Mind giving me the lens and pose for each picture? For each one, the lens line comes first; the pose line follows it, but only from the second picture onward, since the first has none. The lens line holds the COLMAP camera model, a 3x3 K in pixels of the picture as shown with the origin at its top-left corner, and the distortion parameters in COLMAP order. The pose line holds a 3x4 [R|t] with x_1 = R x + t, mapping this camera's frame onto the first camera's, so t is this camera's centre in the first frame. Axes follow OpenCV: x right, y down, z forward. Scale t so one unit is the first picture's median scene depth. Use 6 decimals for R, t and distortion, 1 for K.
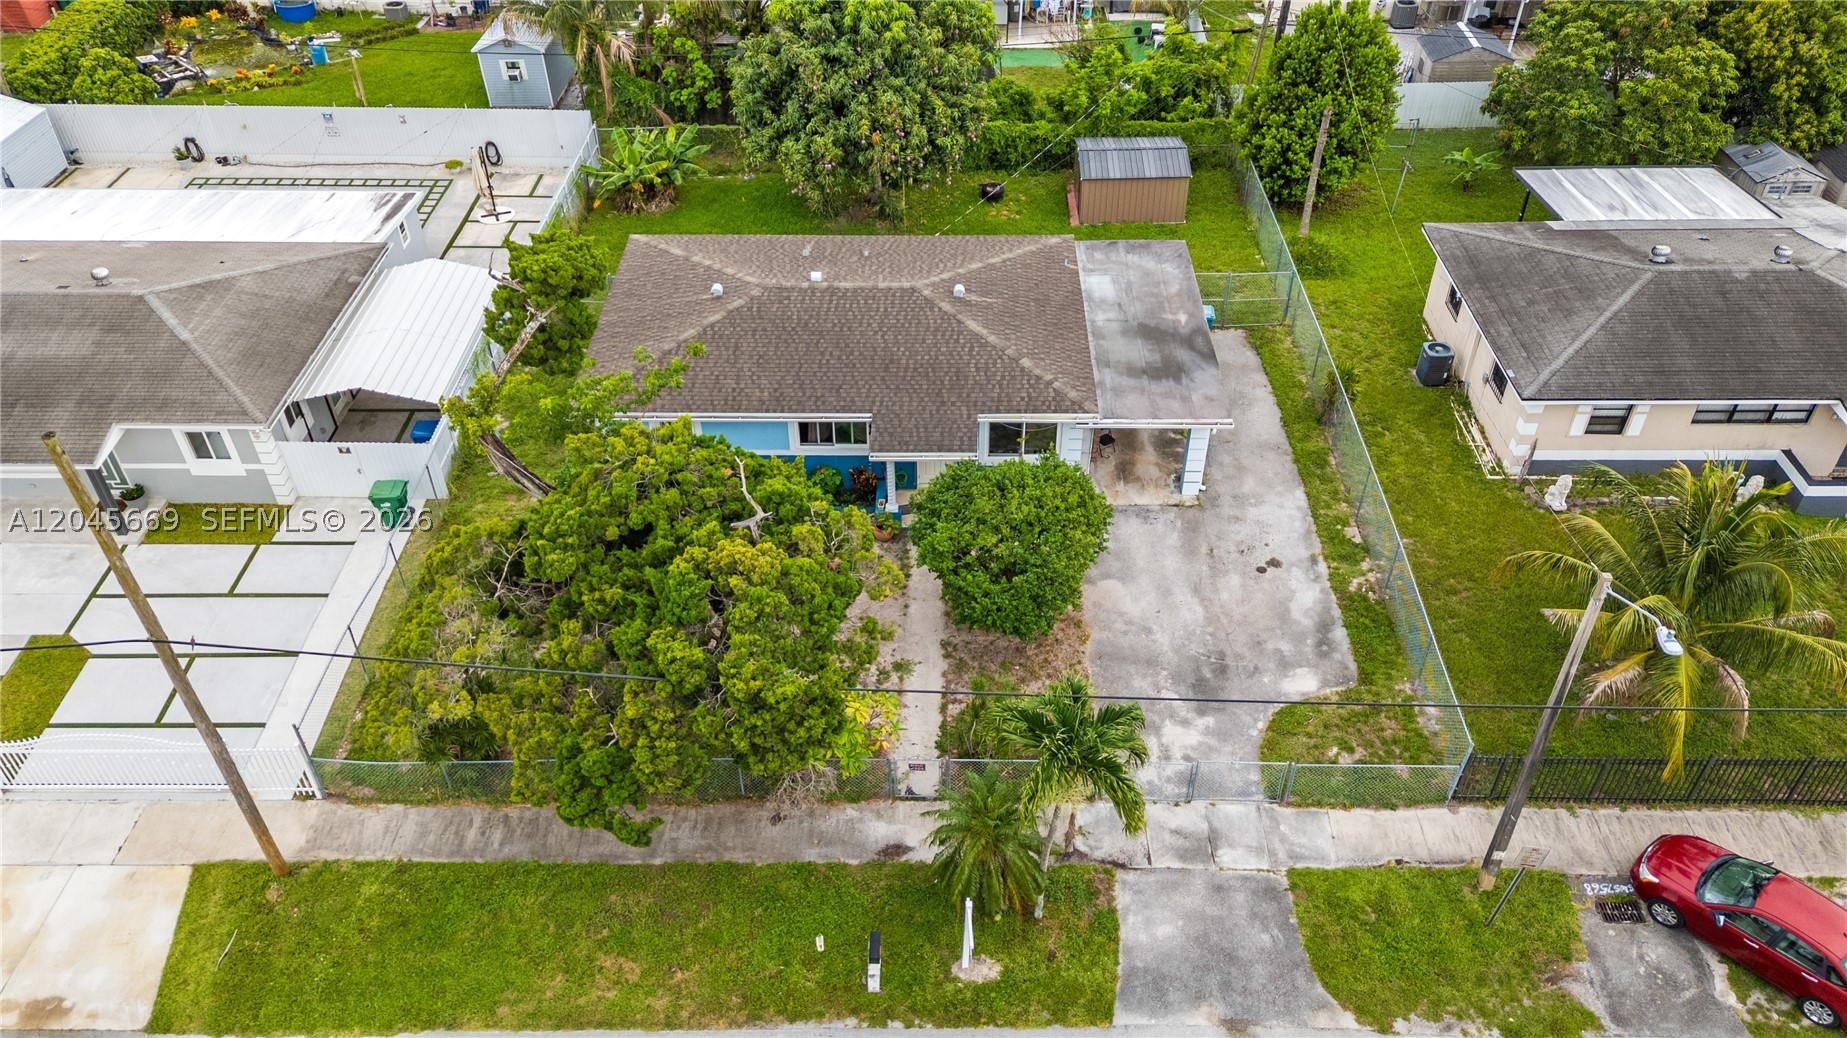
lens RADIAL K [[1359.2, 0, 925.4], [0, 1359.2, 511.3], [0, 0, 1]] dist [0.069320, -0.057966]
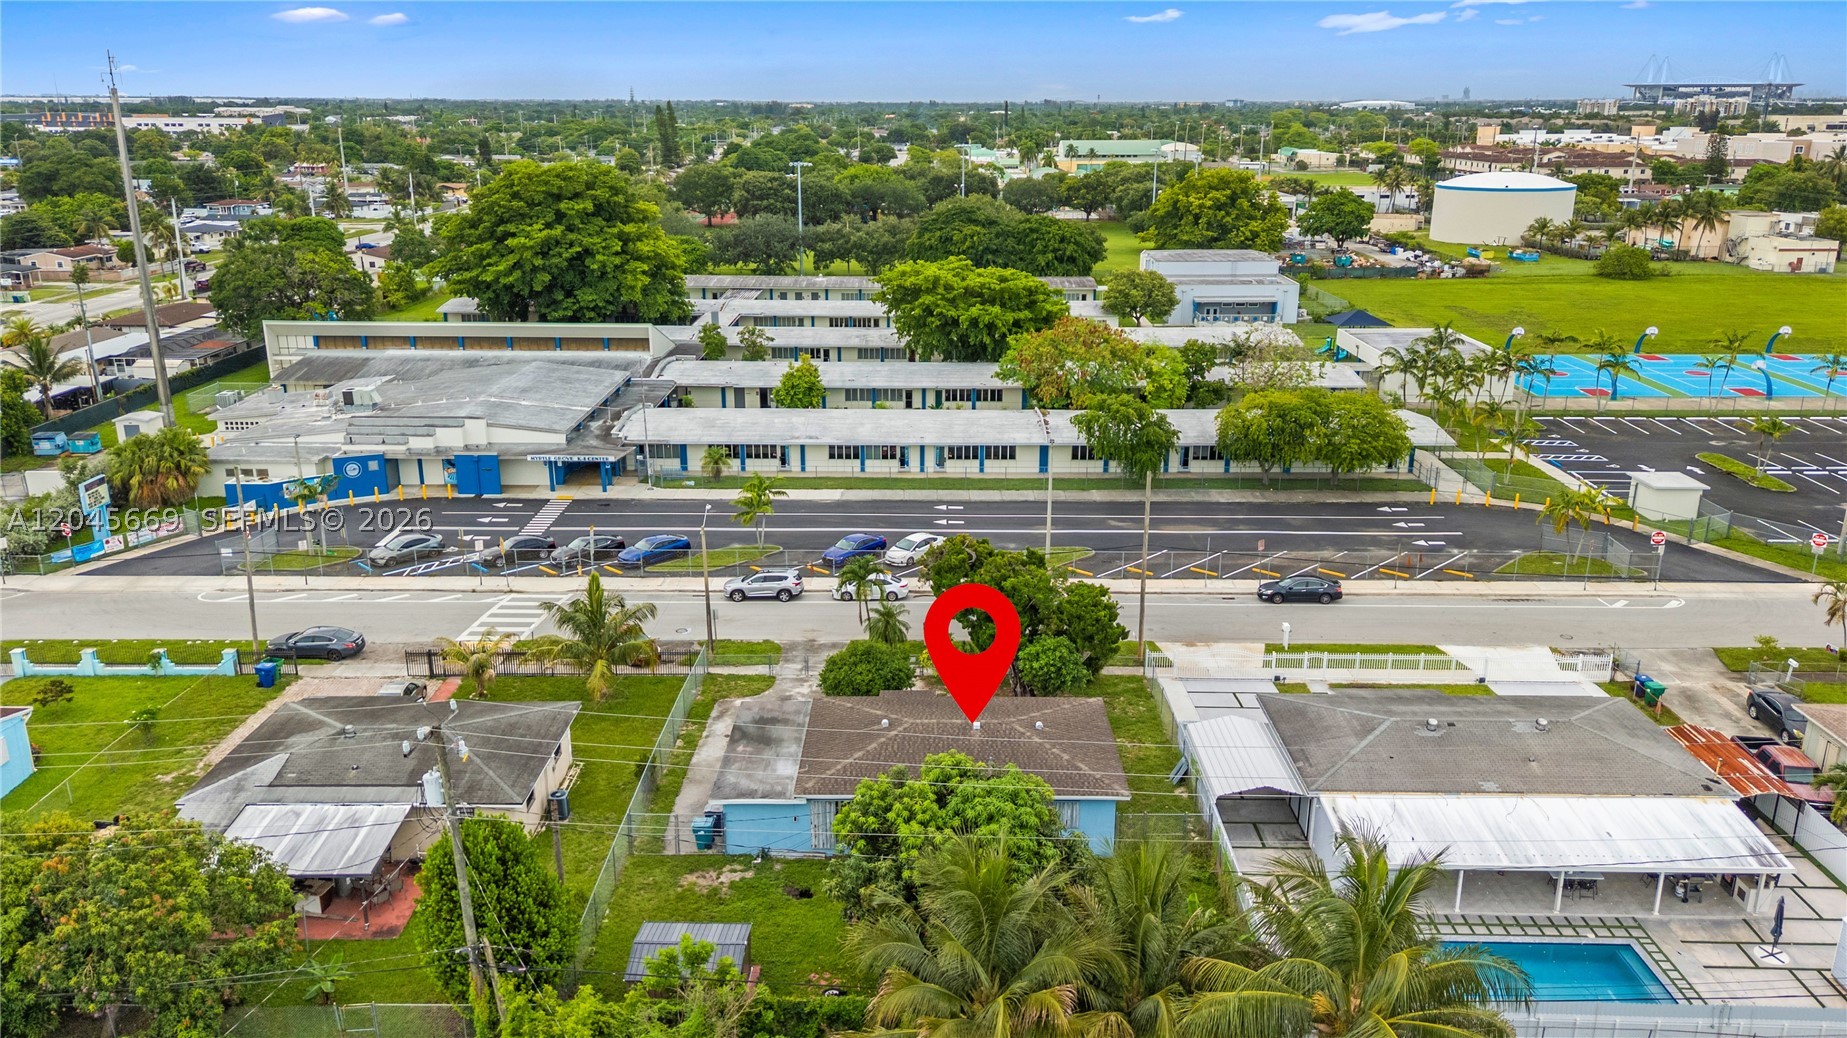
lens RADIAL K [[1359.2, 0, 927.4], [0, 1359.2, 507.9], [0, 0, 1]] dist [0.069320, -0.057966]
pose [[-0.999933, 0.008937, -0.007404, -0.015347], [-0.001094, 0.562517, 0.826785, -1.687847], [0.011554, 0.826737, -0.562470, 1.762946]]
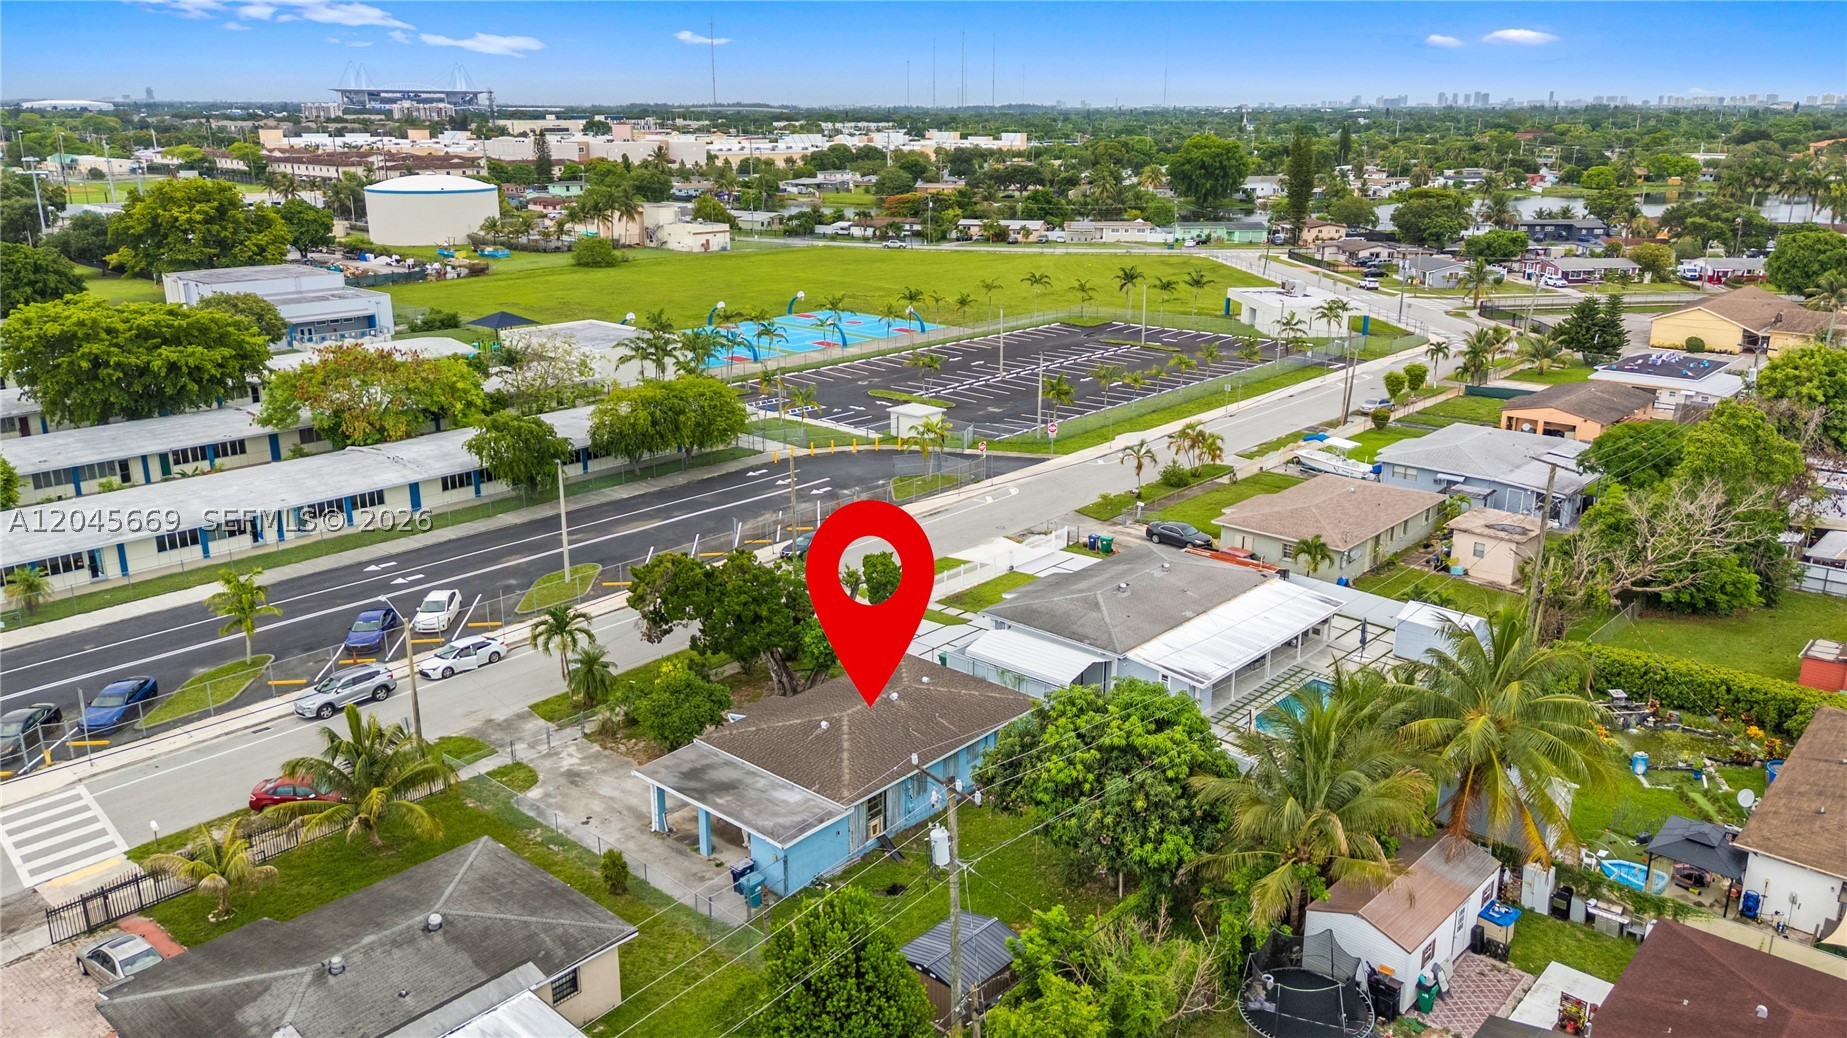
lens RADIAL K [[1359.2, 0, 923.8], [0, 1359.2, 513.6], [0, 0, 1]] dist [0.069320, -0.057966]
pose [[-0.652428, 0.222457, -0.724466, 1.105119], [-0.476627, 0.622775, 0.620465, -1.433323], [0.589206, 0.750109, -0.300287, 1.427431]]
